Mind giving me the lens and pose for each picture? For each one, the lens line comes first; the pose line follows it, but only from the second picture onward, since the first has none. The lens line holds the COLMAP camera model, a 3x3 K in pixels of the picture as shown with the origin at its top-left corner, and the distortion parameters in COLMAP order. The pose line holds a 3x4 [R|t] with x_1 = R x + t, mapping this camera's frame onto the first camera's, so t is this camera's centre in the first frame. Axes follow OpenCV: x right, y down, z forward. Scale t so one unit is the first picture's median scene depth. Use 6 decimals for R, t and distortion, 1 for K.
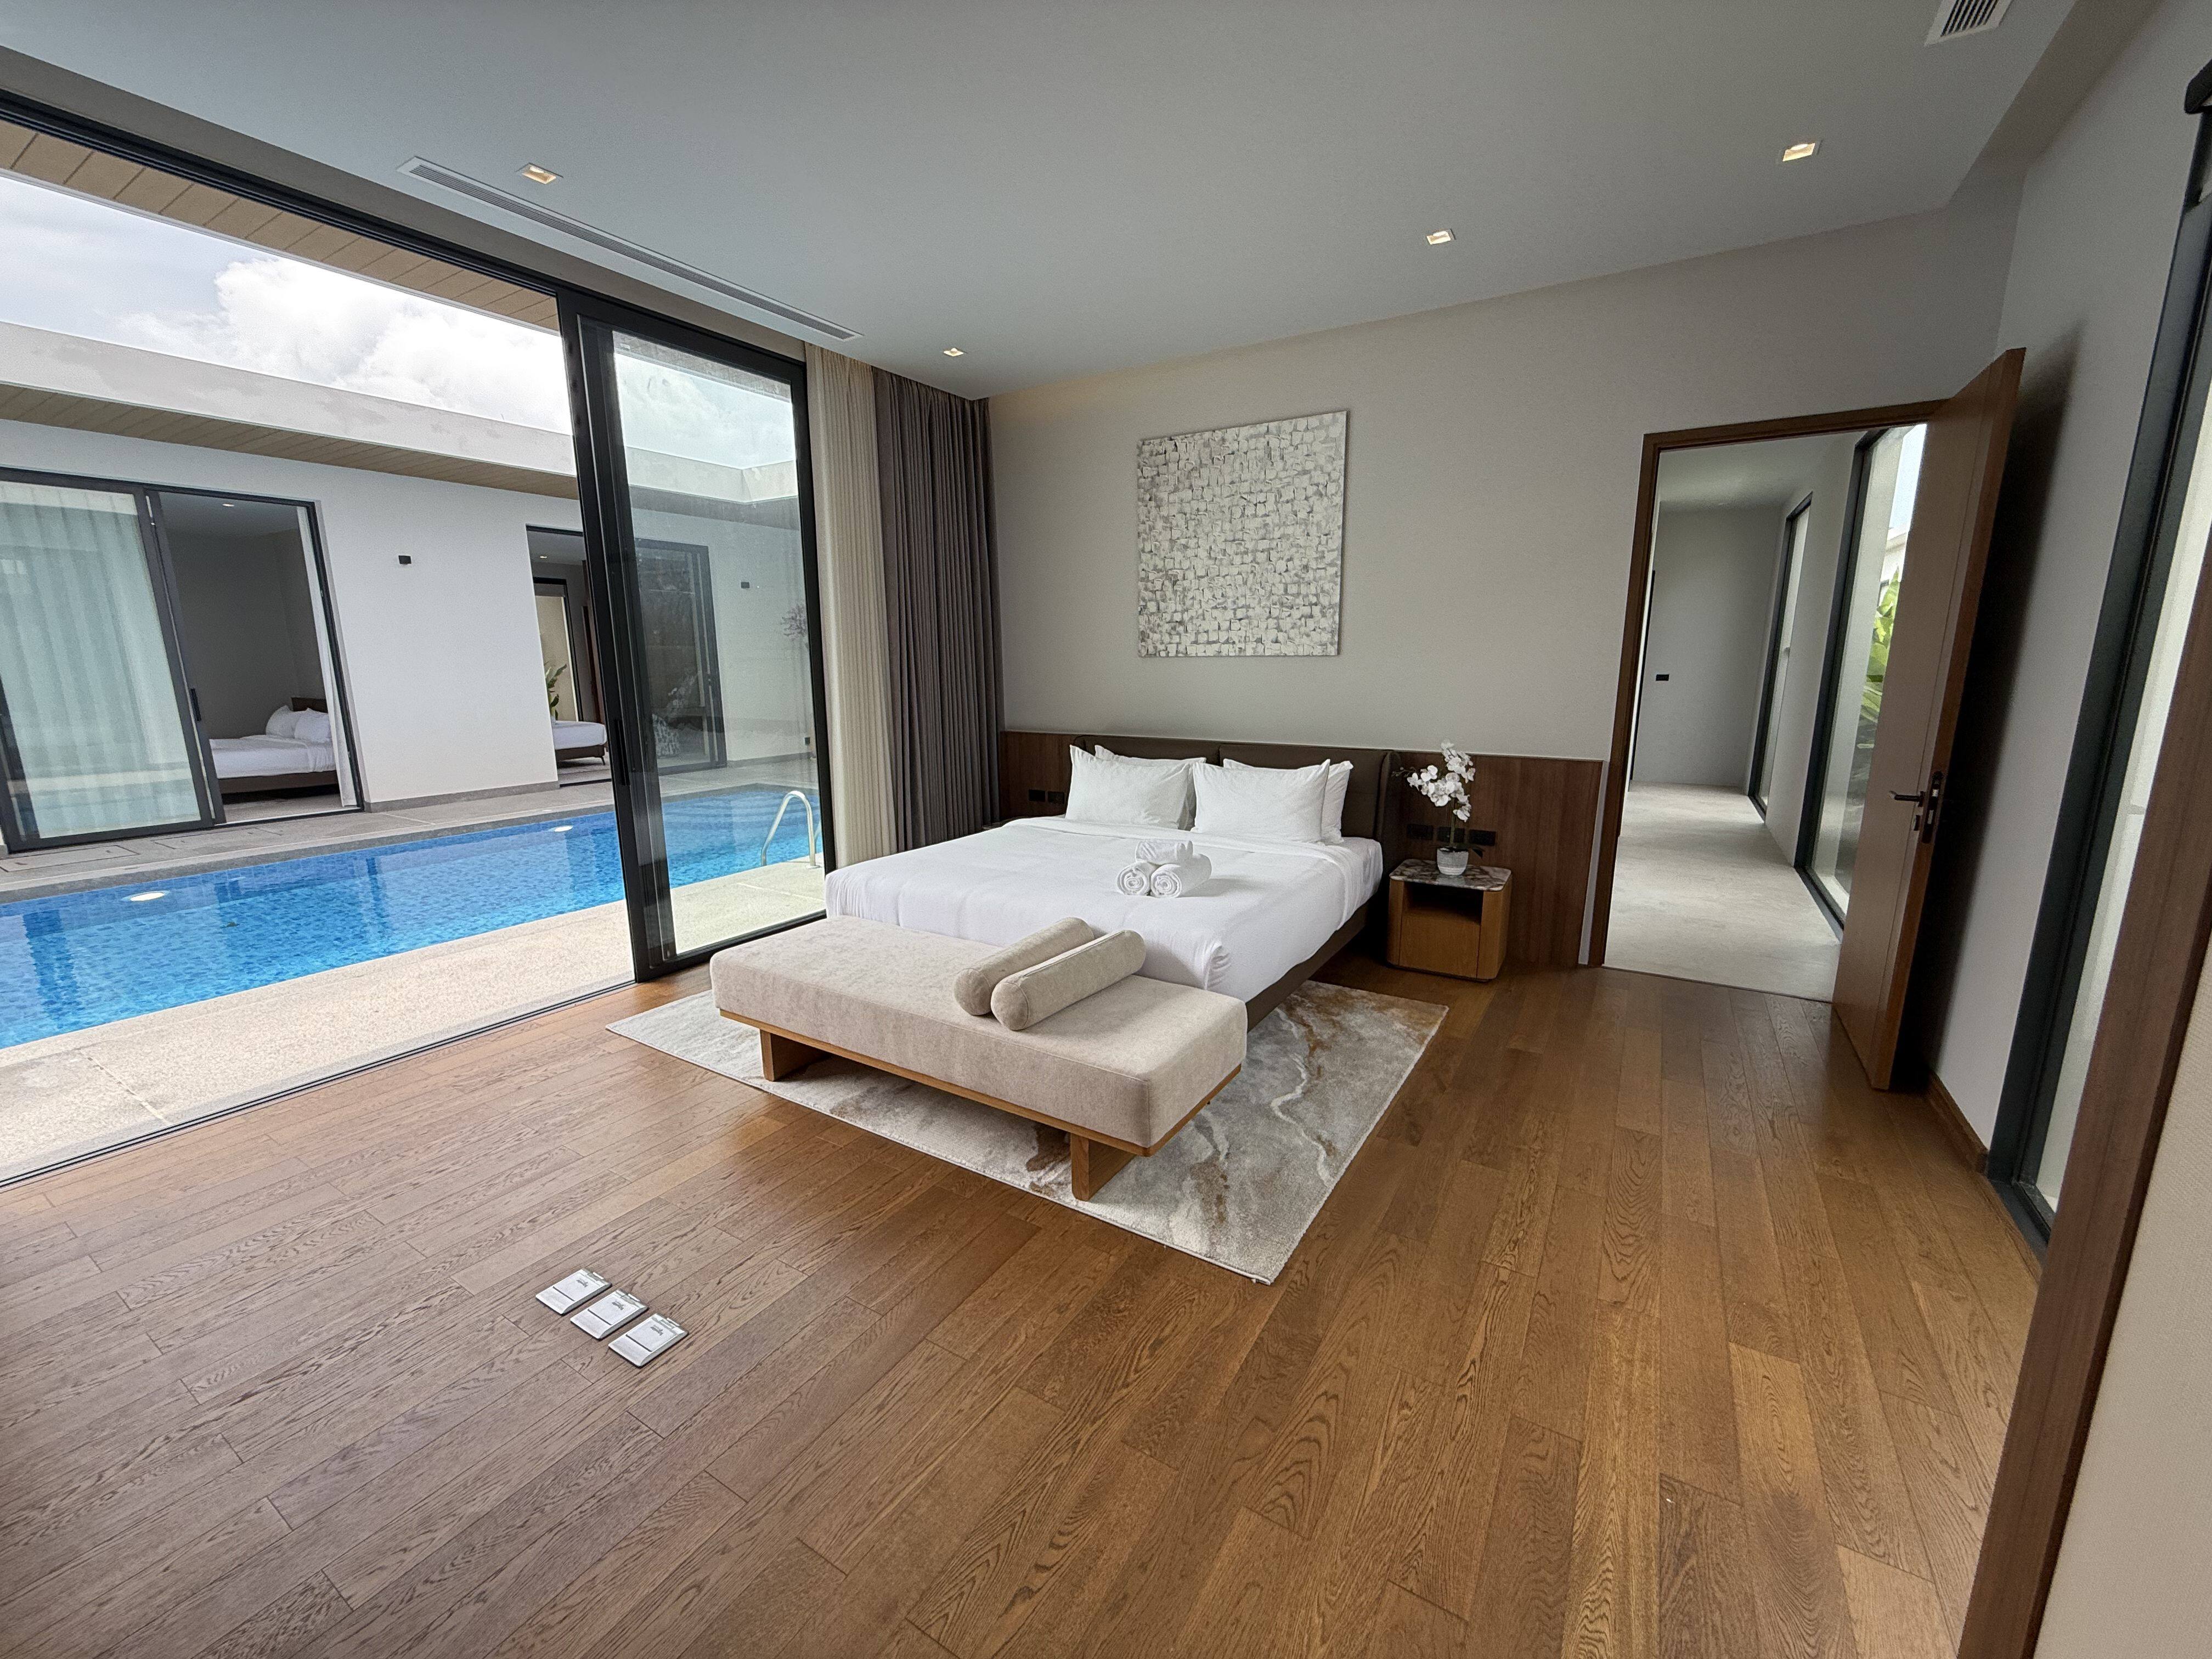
lens RADIAL K [[885.4, 0, 1107.9], [0, 885.4, 830.8], [0, 0, 1]] dist [-0.003375, -0.000088]
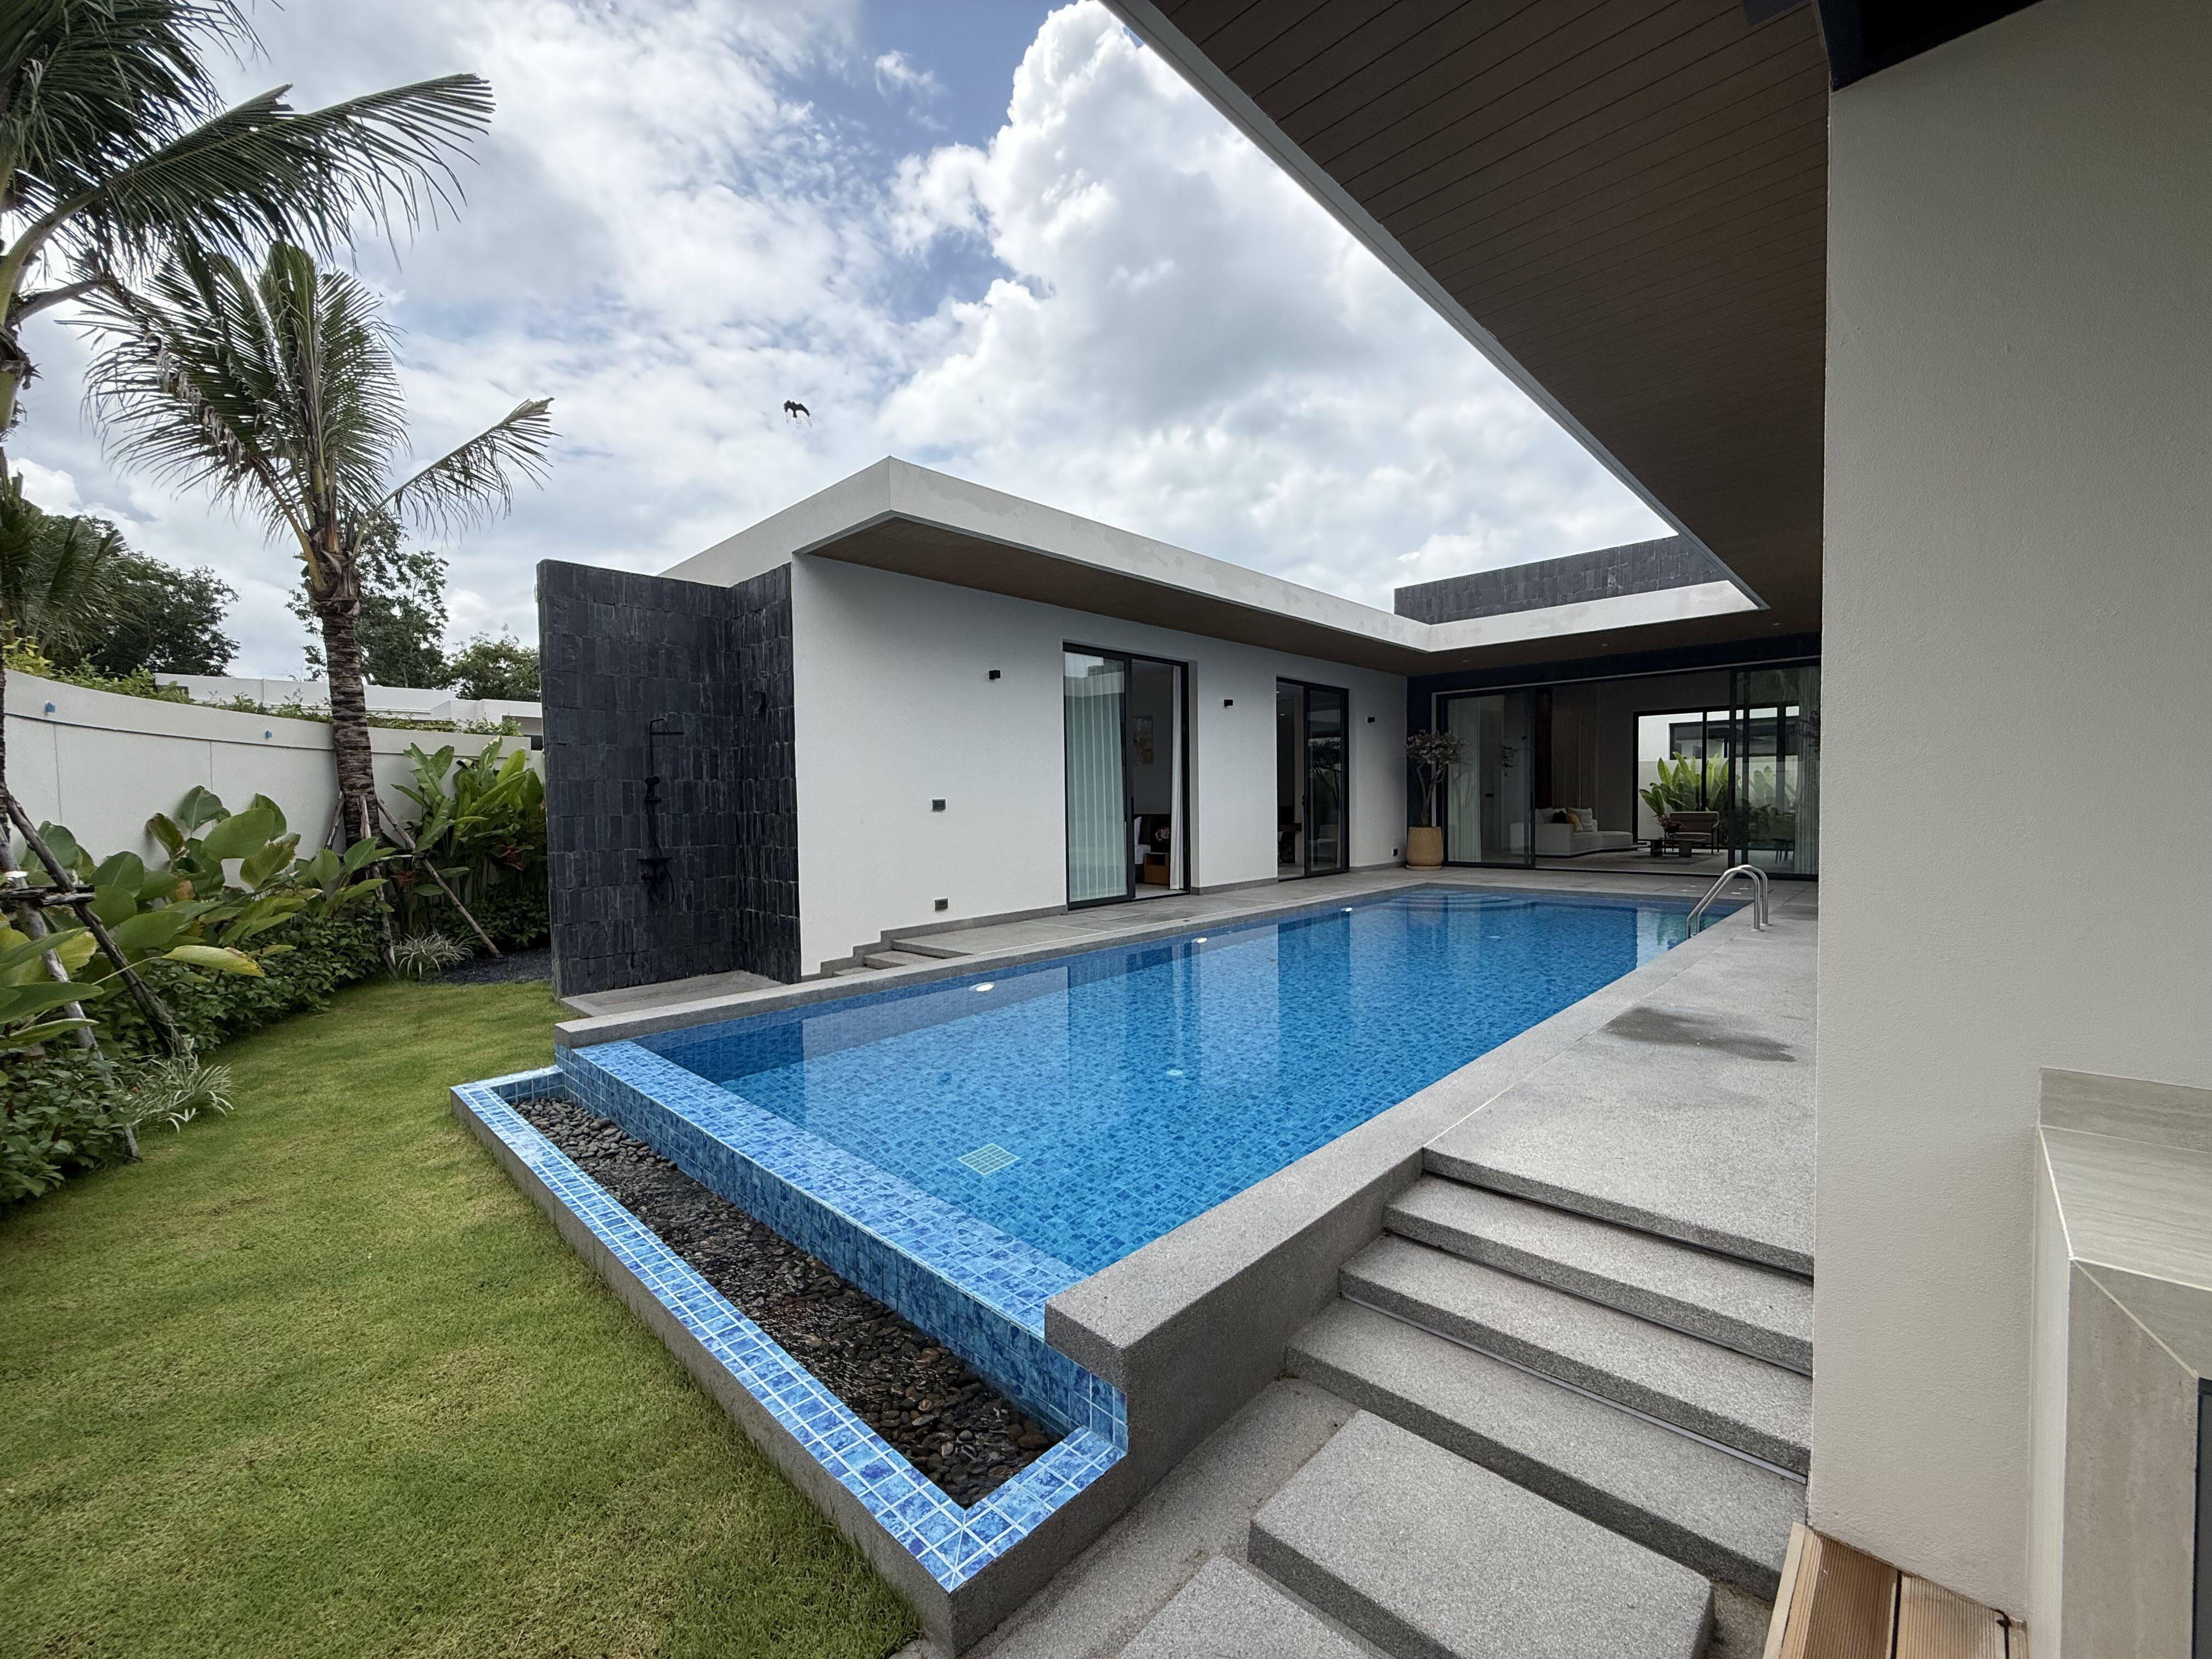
lens RADIAL K [[885.4, 0, 1105.3], [0, 885.4, 832.6], [0, 0, 1]] dist [-0.003375, -0.000088]
pose [[0.977287, -0.001031, -0.211917, -0.689480], [-0.031856, 0.987911, -0.151716, 0.087401], [0.209511, 0.155020, 0.965440, -0.272310]]
